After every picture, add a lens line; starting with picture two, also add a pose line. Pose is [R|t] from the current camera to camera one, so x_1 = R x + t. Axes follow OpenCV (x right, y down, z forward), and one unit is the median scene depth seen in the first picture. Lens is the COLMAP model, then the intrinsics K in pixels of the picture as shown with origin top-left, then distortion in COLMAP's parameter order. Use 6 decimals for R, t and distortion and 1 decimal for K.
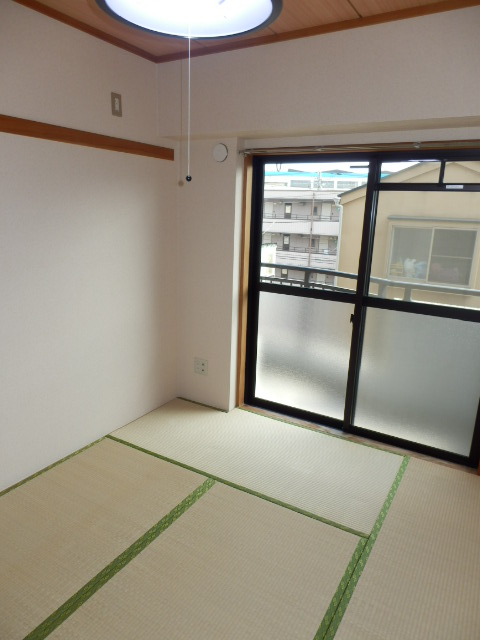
lens RADIAL K [[444.3, 0, 221.0], [0, 444.3, 319.9], [0, 0, 1]] dist [-0.019175, 0.019391]
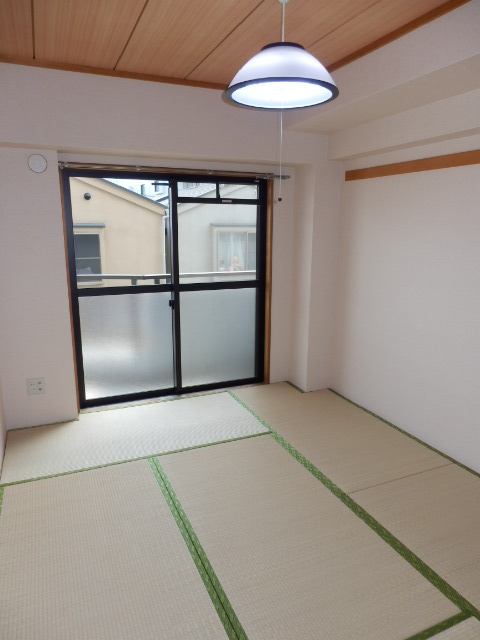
lens RADIAL K [[444.3, 0, 242.4], [0, 444.3, 320.4], [0, 0, 1]] dist [-0.019175, 0.019391]
pose [[0.573362, -0.200403, 0.794415, -0.630922], [0.211027, 0.973031, 0.093155, -0.032445], [-0.791659, 0.114231, 0.600190, 0.089505]]
